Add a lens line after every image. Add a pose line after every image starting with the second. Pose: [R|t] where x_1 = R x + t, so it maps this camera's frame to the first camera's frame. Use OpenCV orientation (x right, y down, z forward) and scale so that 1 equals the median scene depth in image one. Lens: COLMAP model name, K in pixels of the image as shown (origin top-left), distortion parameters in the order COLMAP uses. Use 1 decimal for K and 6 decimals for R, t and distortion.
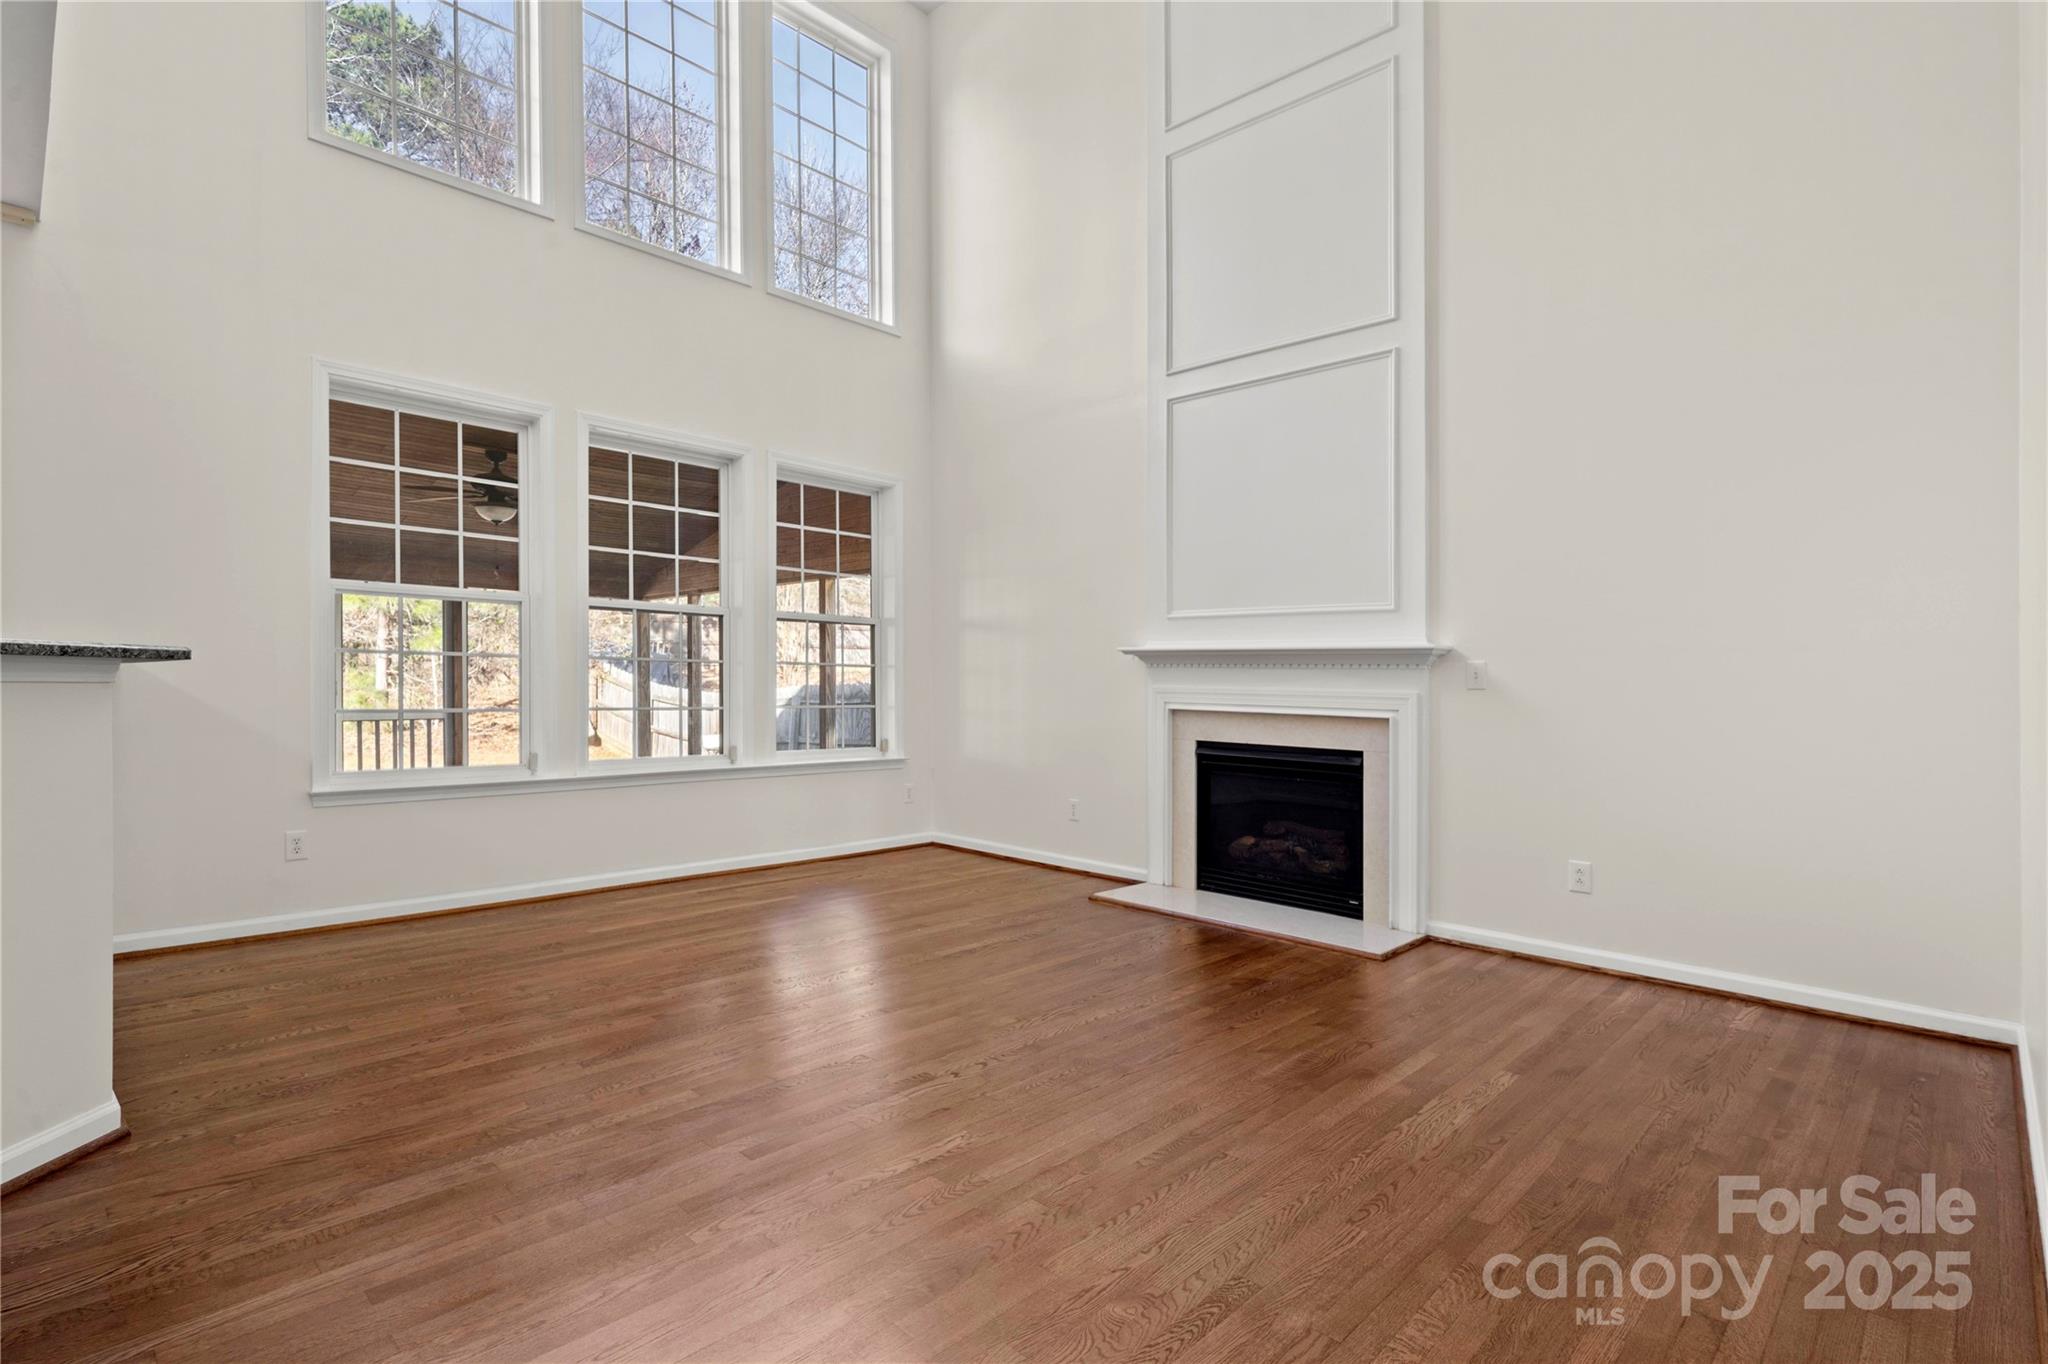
lens RADIAL K [[986.5, 0, 1023.8], [0, 986.5, 688.0], [0, 0, 1]] dist [-0.000439, -0.000011]
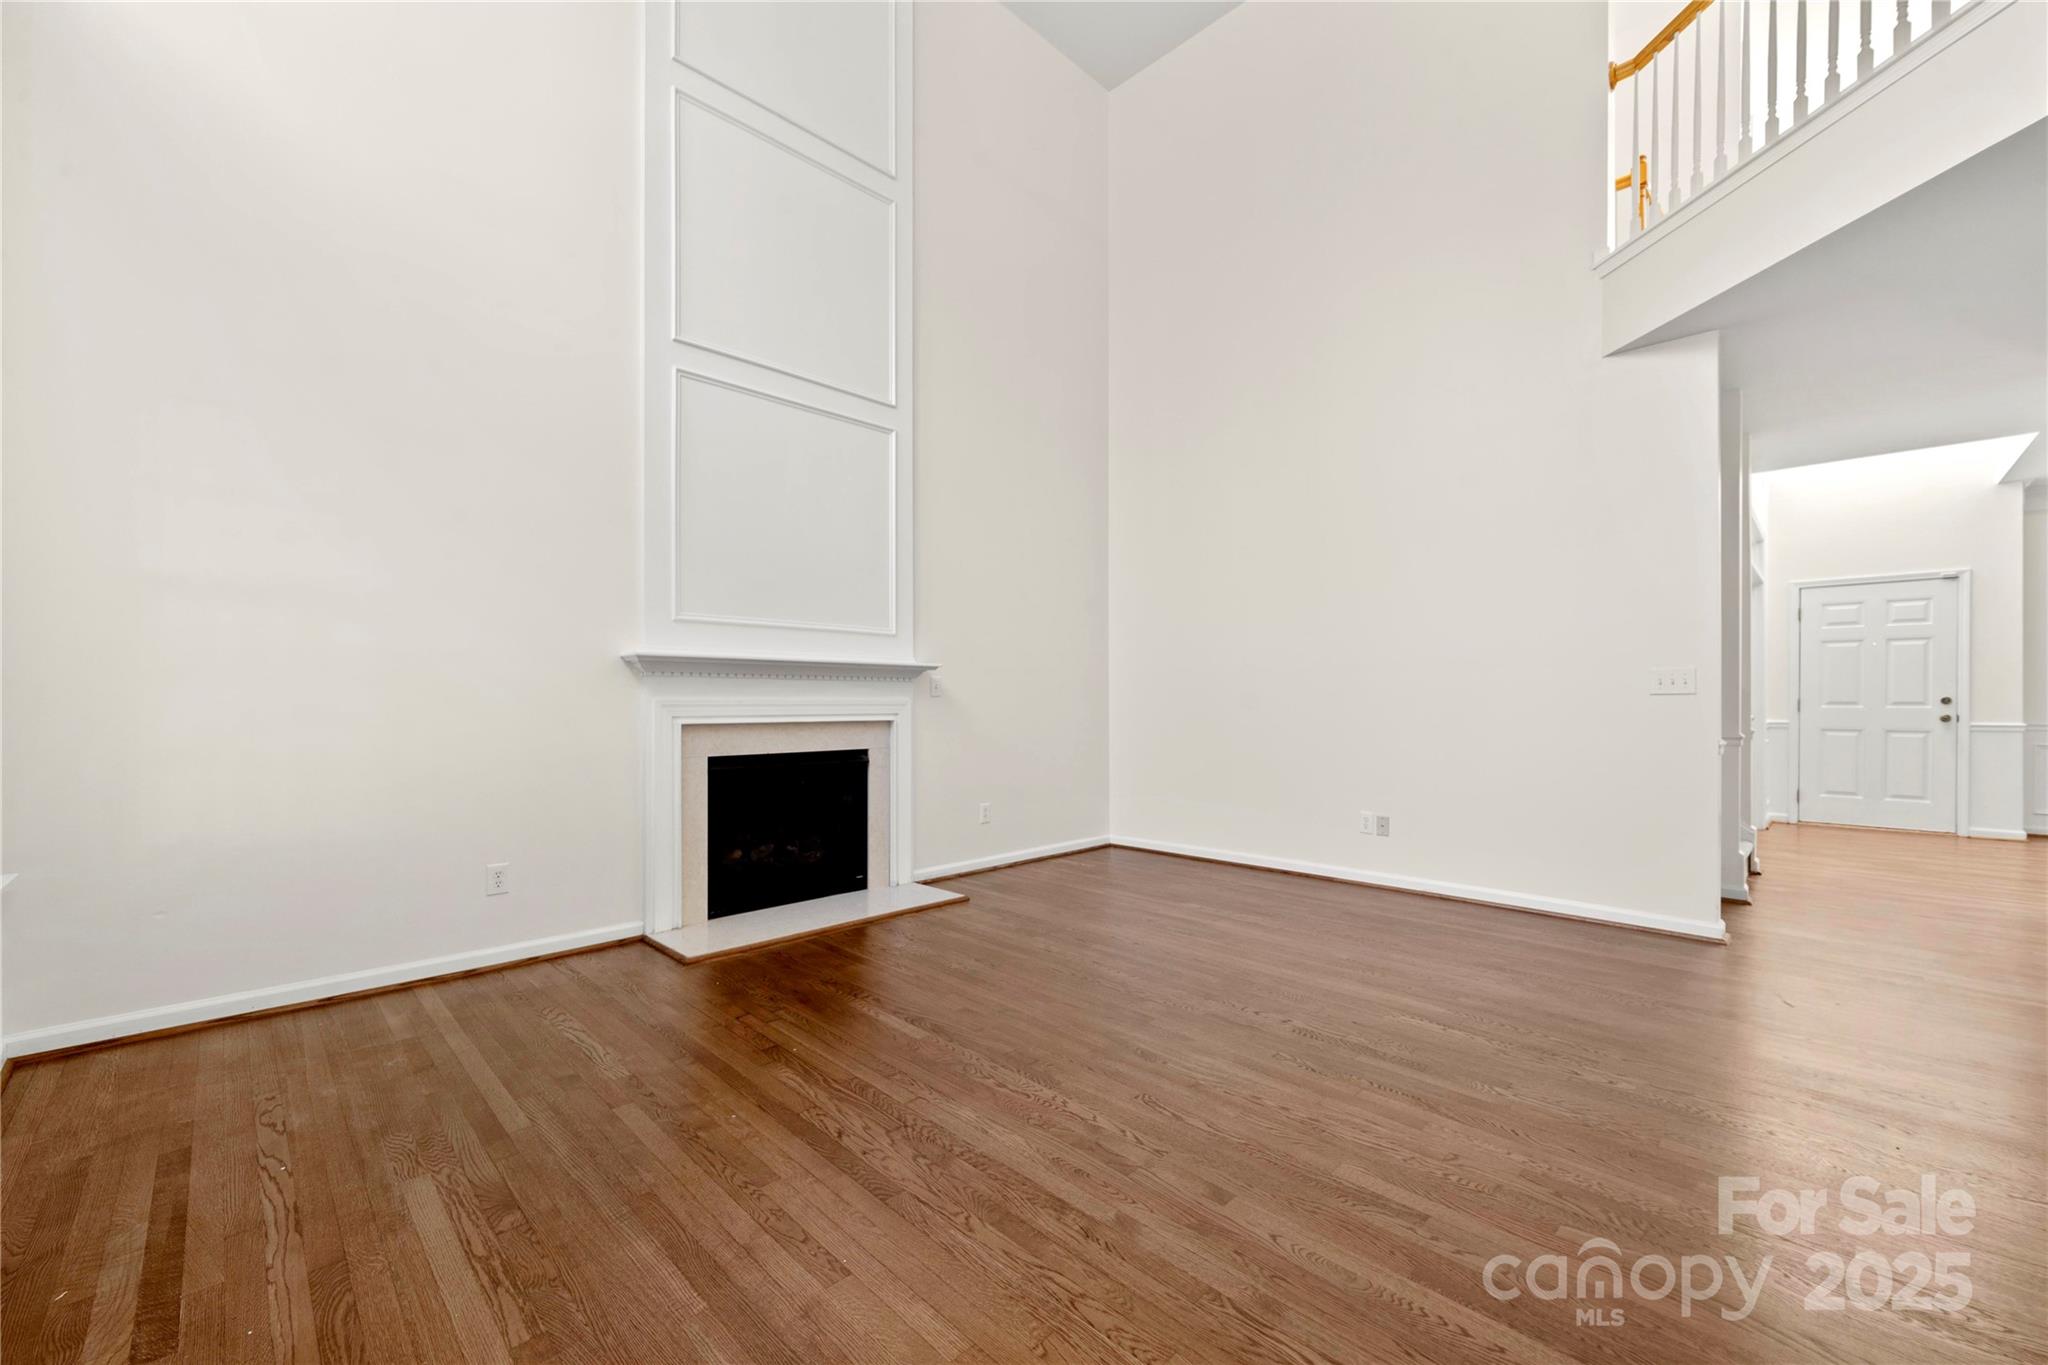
lens RADIAL K [[817.4, 0, 1023.4], [0, 817.4, 683.3], [0, 0, 1]] dist [0.001869, 0.000086]
pose [[0.027355, -0.000732, 0.999626, -0.652585], [0.004403, 0.999990, 0.000612, -0.016316], [-0.999616, 0.004384, 0.027358, 0.777943]]
